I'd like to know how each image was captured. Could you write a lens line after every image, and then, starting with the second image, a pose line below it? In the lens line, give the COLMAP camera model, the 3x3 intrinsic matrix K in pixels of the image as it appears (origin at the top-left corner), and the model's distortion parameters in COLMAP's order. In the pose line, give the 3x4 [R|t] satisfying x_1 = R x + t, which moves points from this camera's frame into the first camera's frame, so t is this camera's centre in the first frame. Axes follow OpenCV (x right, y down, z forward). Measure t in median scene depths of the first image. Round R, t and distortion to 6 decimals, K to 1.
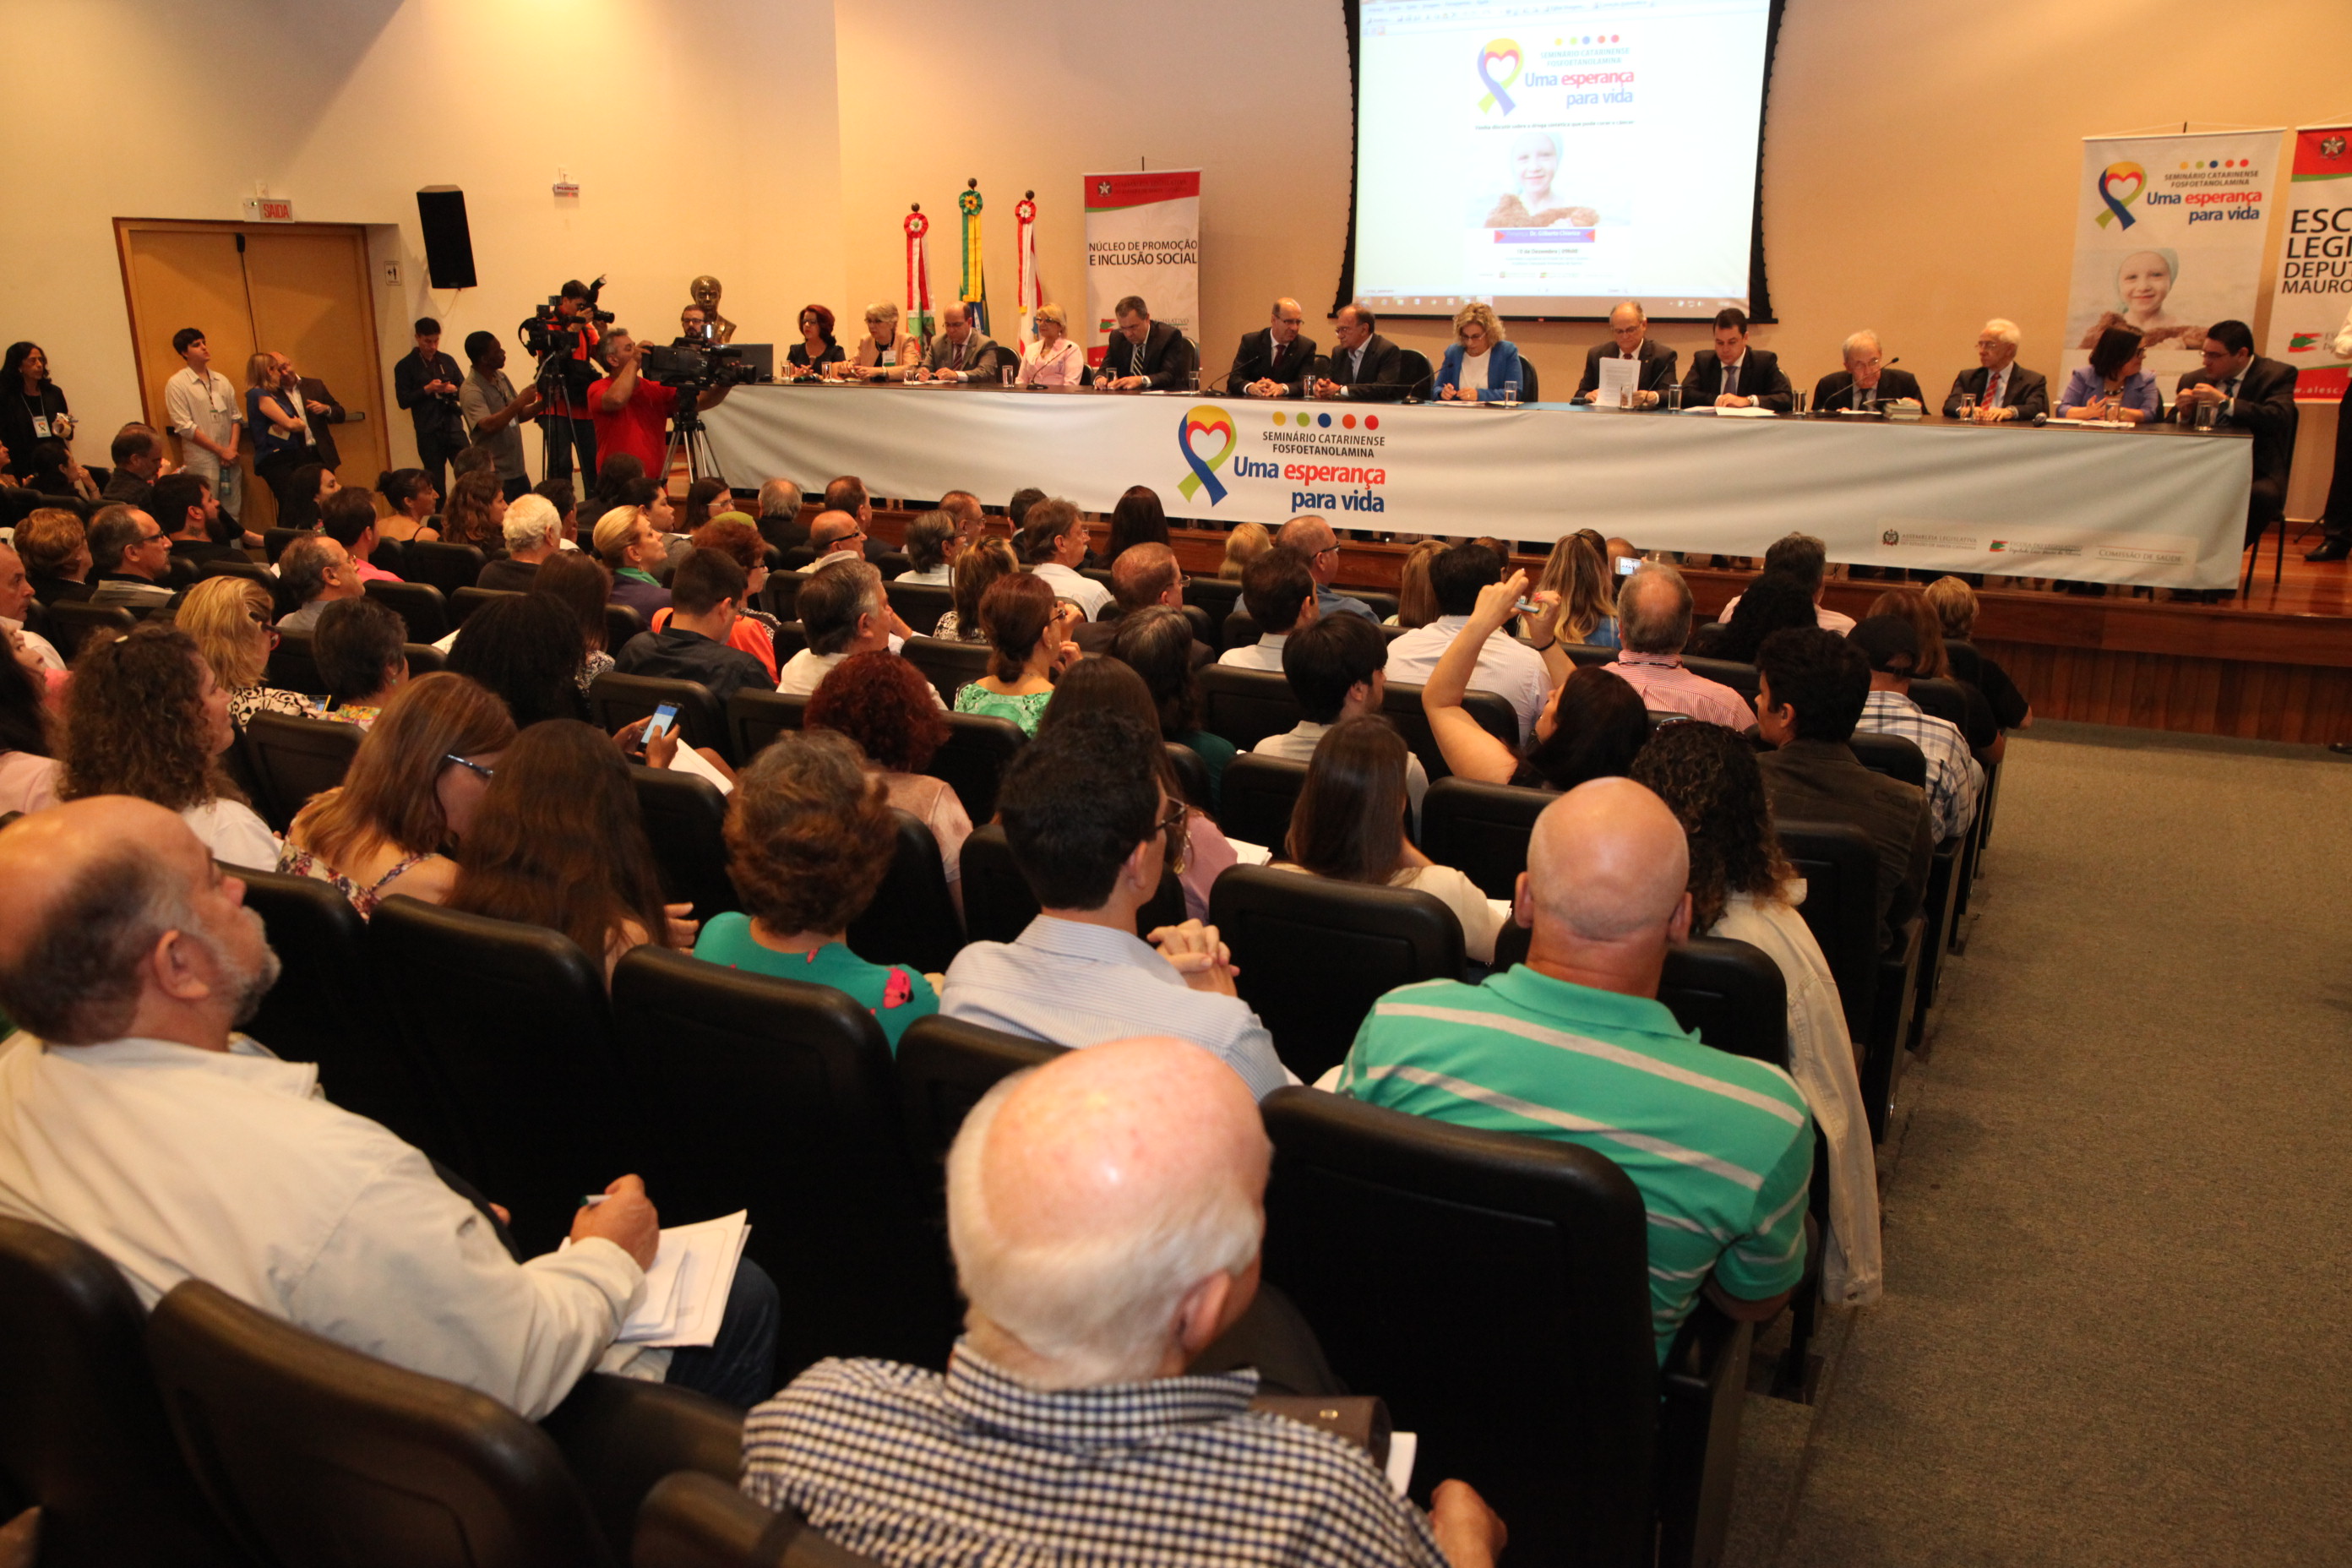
lens RADIAL K [[1943.6, 0, 1176.0], [0, 1943.6, 784.0], [0, 0, 1]] dist [-0.001901, -0.001527]
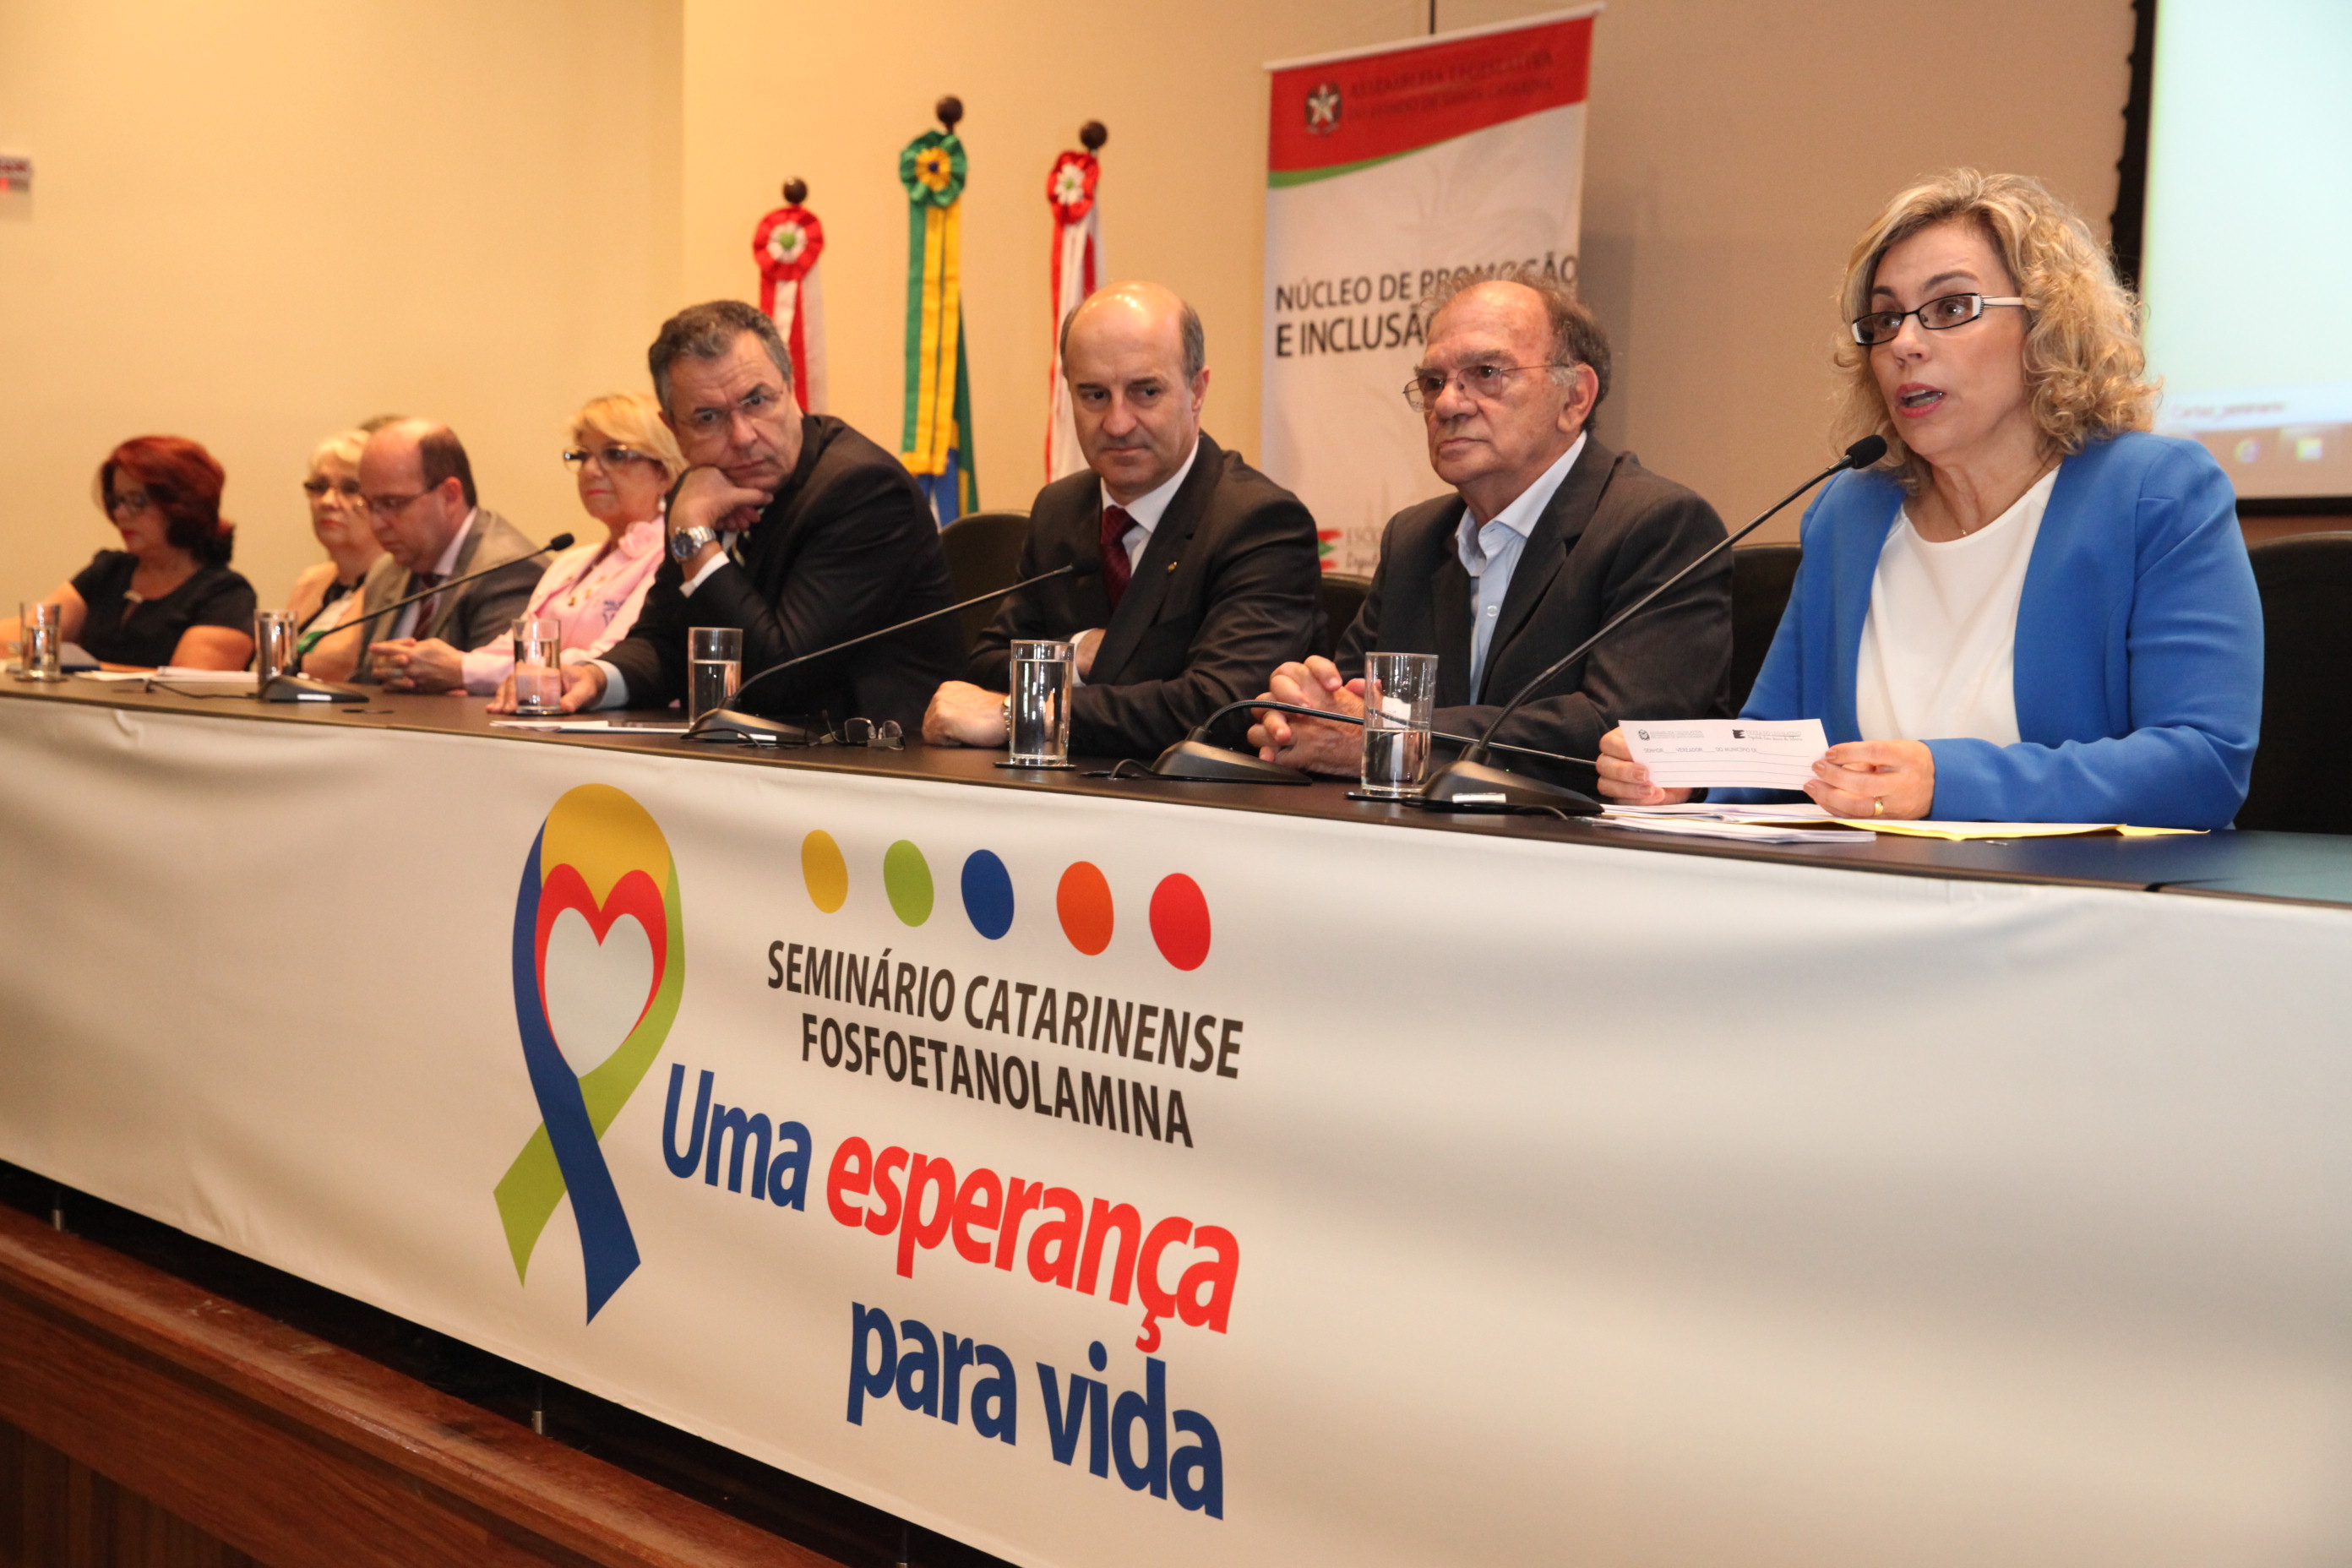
lens RADIAL K [[3431.9, 0, 1176.0], [0, 3431.9, 784.0], [0, 0, 1]] dist [-0.002786, -0.019139]
pose [[0.928757, 0.037921, -0.368745, 0.193104], [-0.113367, 0.976149, -0.185151, -0.141662], [0.352929, 0.213764, 0.910904, 0.726491]]
